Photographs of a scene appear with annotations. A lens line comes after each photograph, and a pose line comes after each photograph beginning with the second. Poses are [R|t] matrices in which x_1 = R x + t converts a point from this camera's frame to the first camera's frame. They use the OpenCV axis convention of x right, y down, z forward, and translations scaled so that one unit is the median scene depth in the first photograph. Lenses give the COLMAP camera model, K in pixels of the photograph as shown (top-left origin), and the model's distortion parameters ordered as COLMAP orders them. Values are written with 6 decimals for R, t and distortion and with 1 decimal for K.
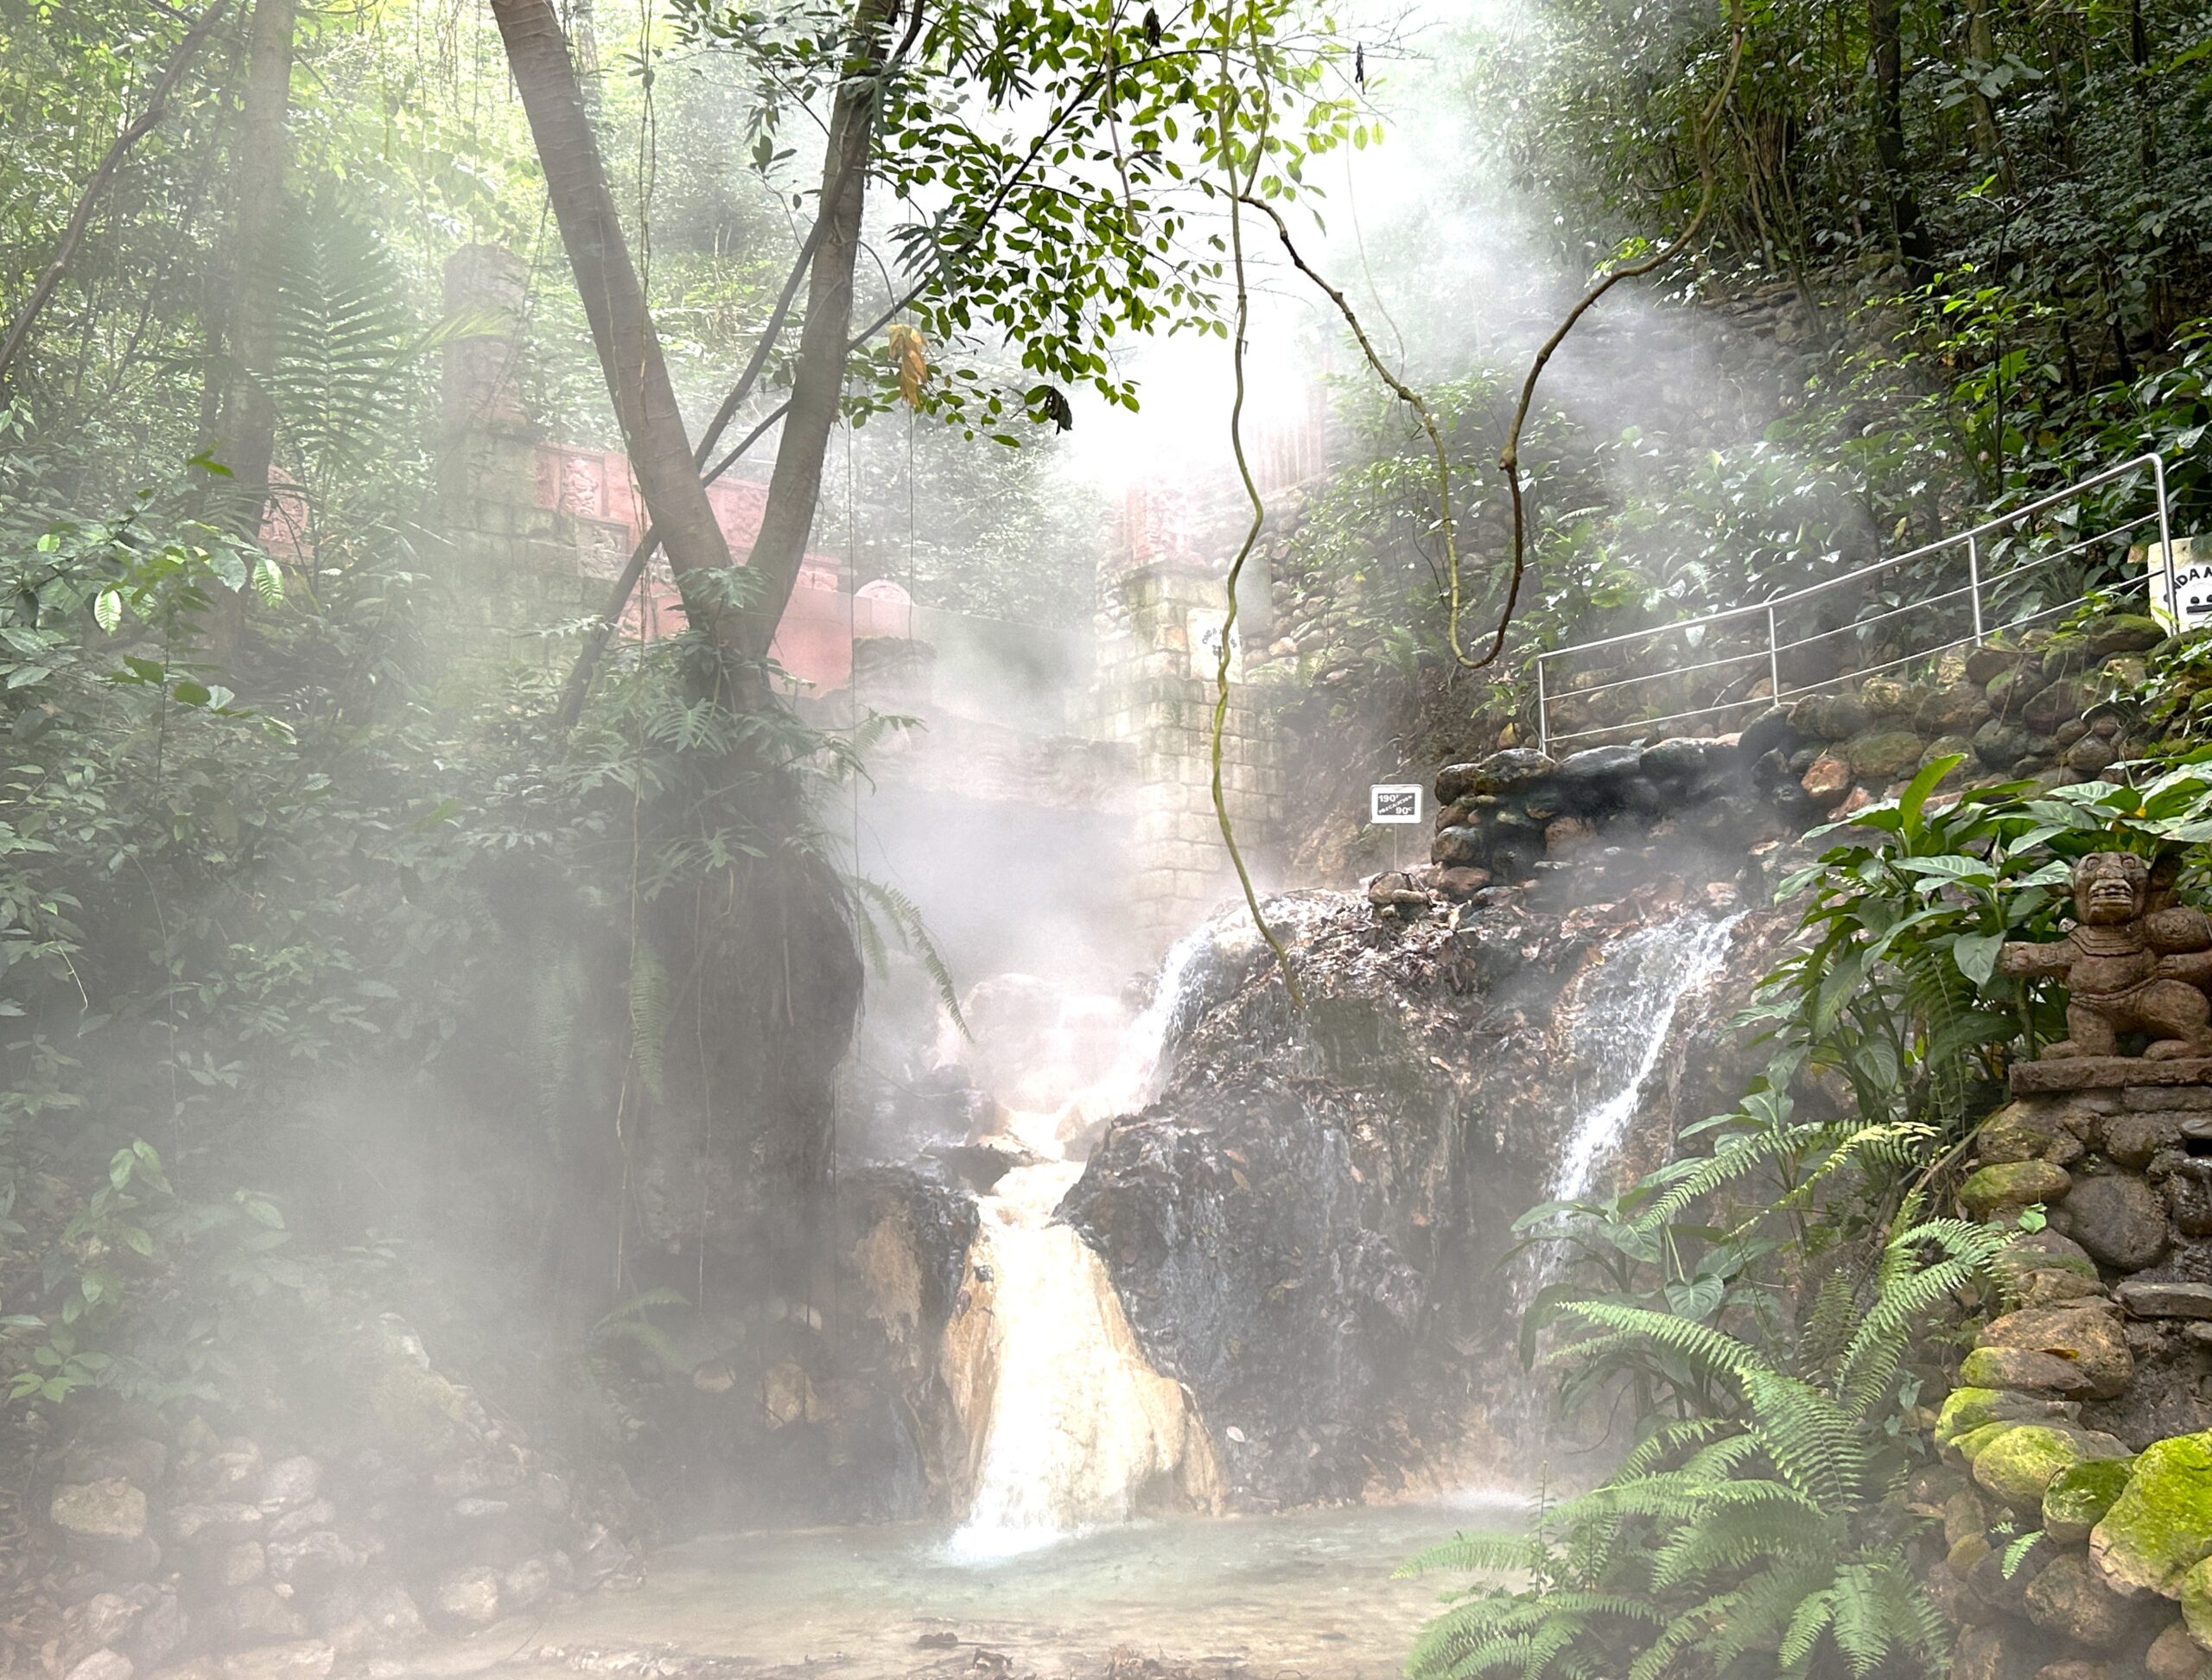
lens RADIAL K [[2241.7, 0, 1106.0], [0, 2241.7, 840.0], [0, 0, 1]] dist [0.130864, -0.256637]
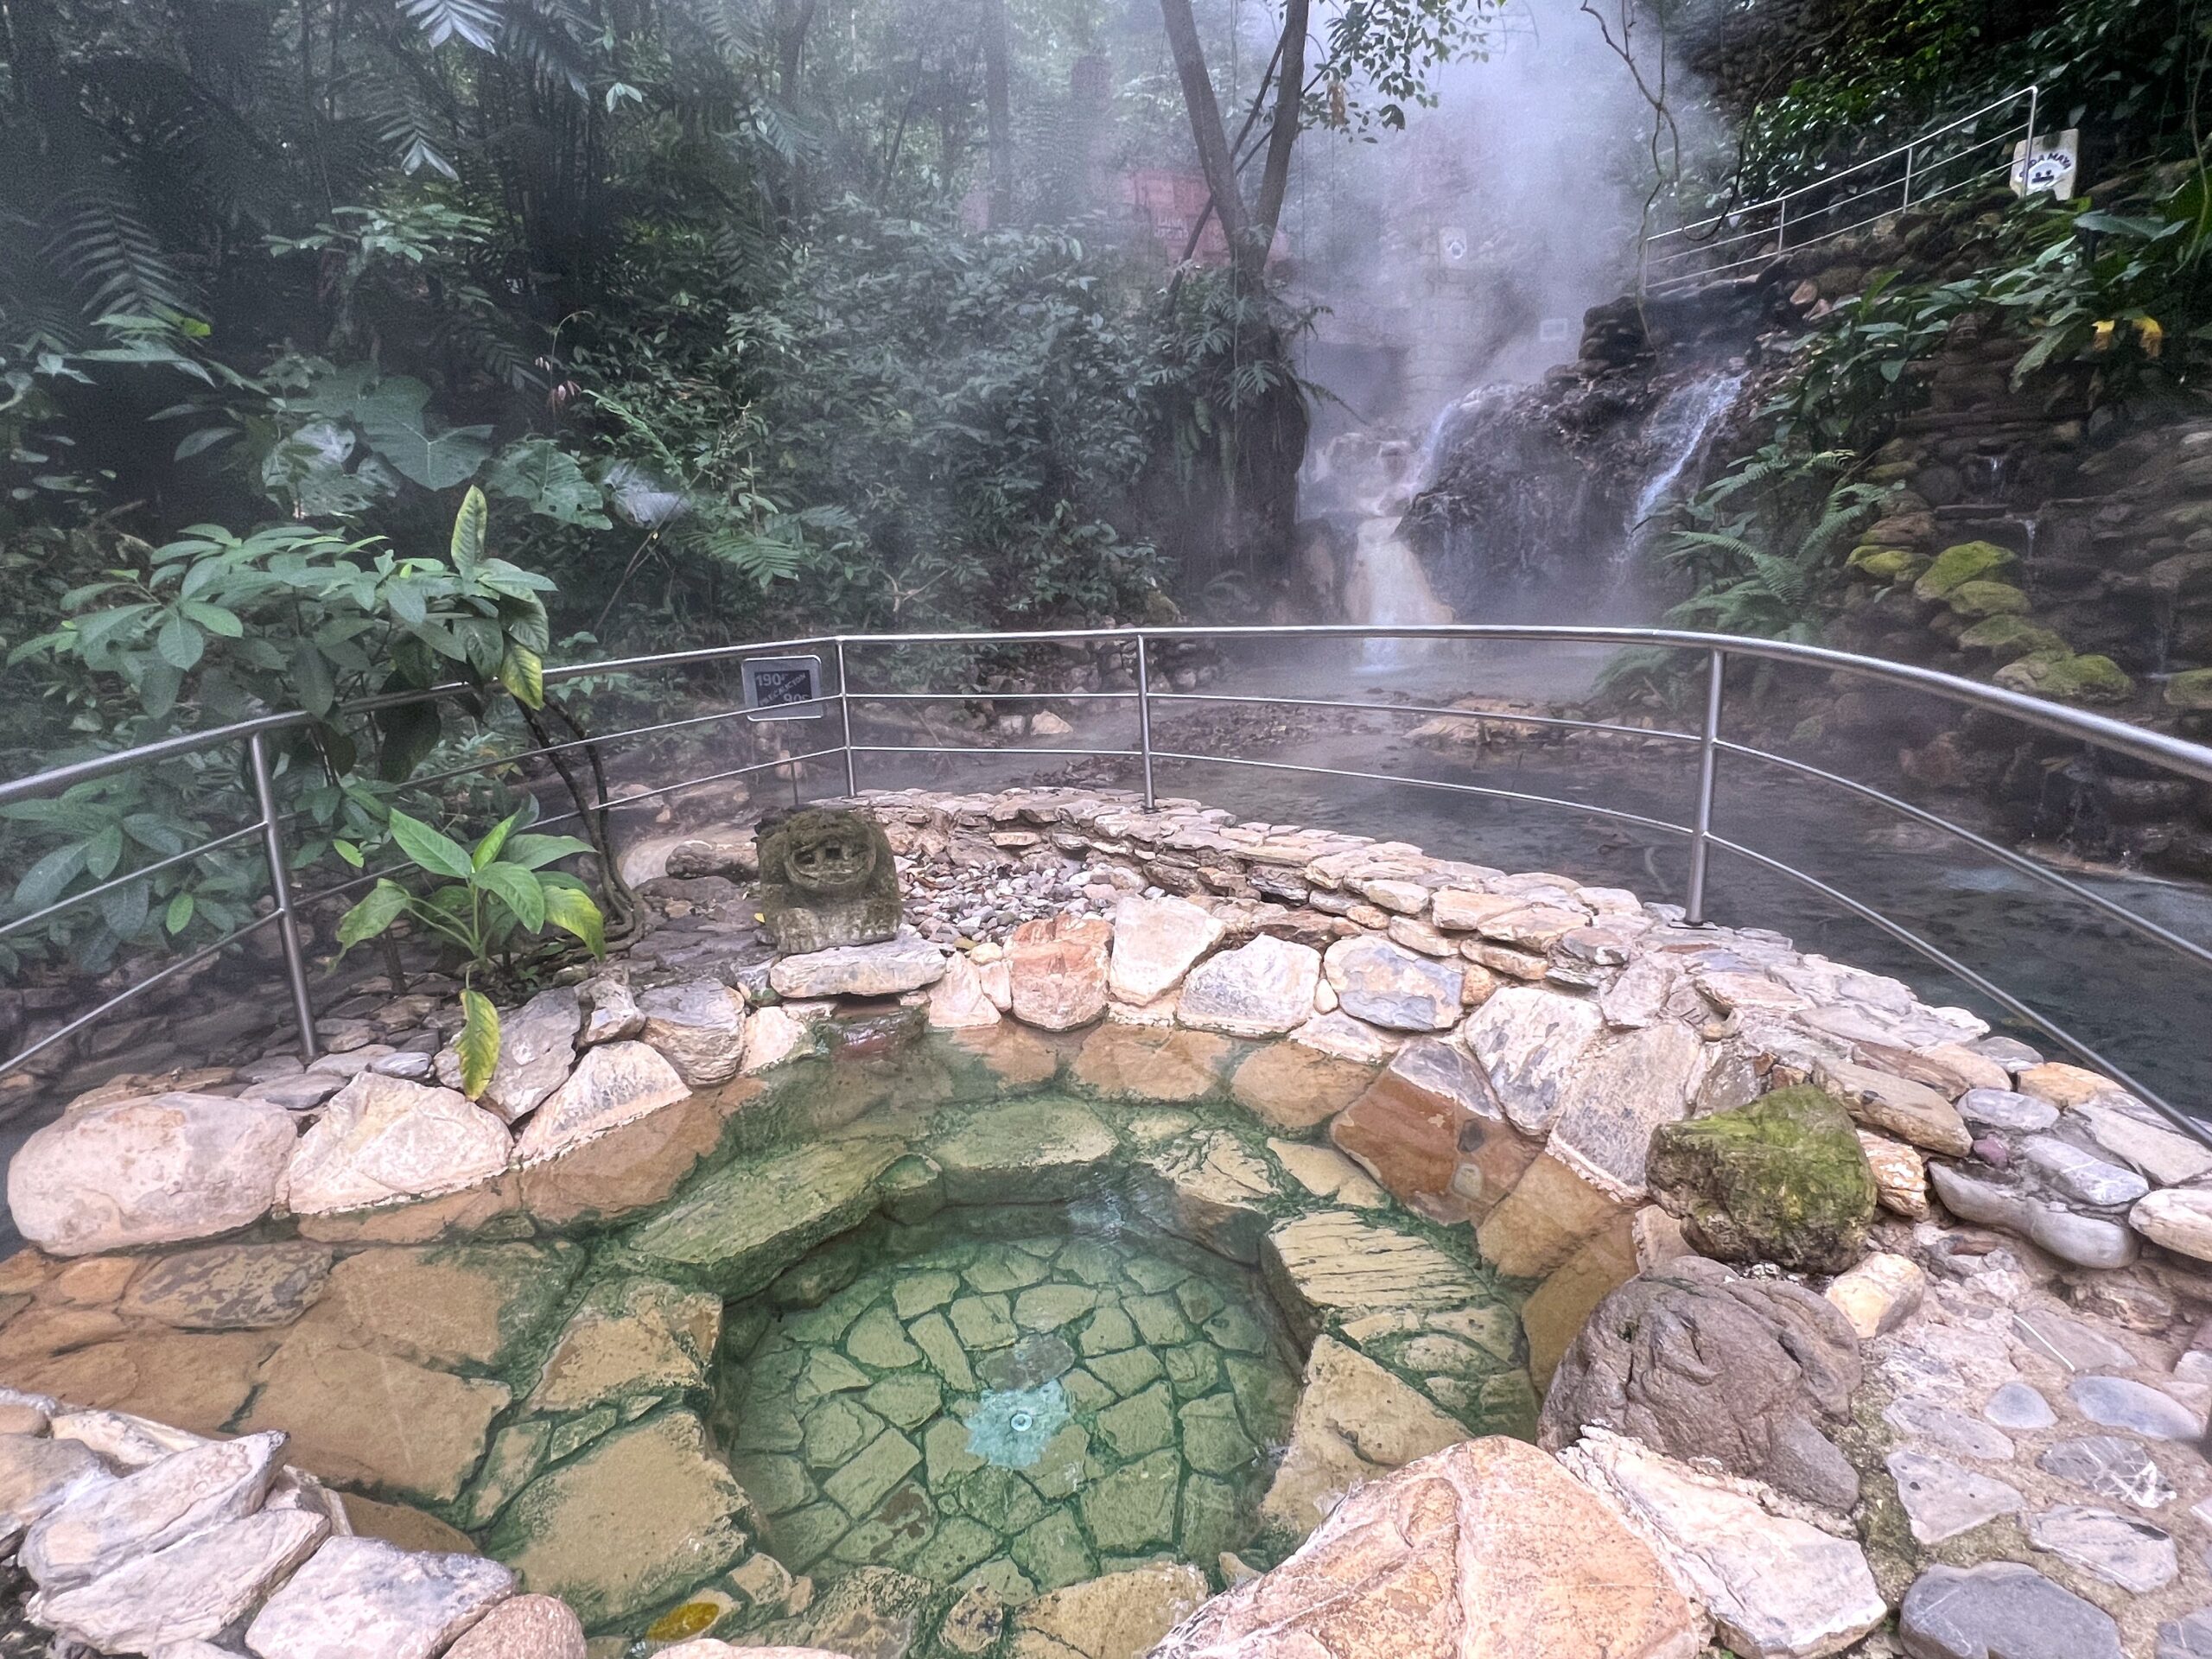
lens RADIAL K [[1102.7, 0, 1106.0], [0, 1102.7, 829.5], [0, 0, 1]] dist [0.002366, 0.000490]
pose [[0.981134, 0.016549, -0.192621, -0.088056], [0.056759, 0.927767, 0.368819, 0.015077], [0.184811, -0.372794, 0.909324, -0.165704]]
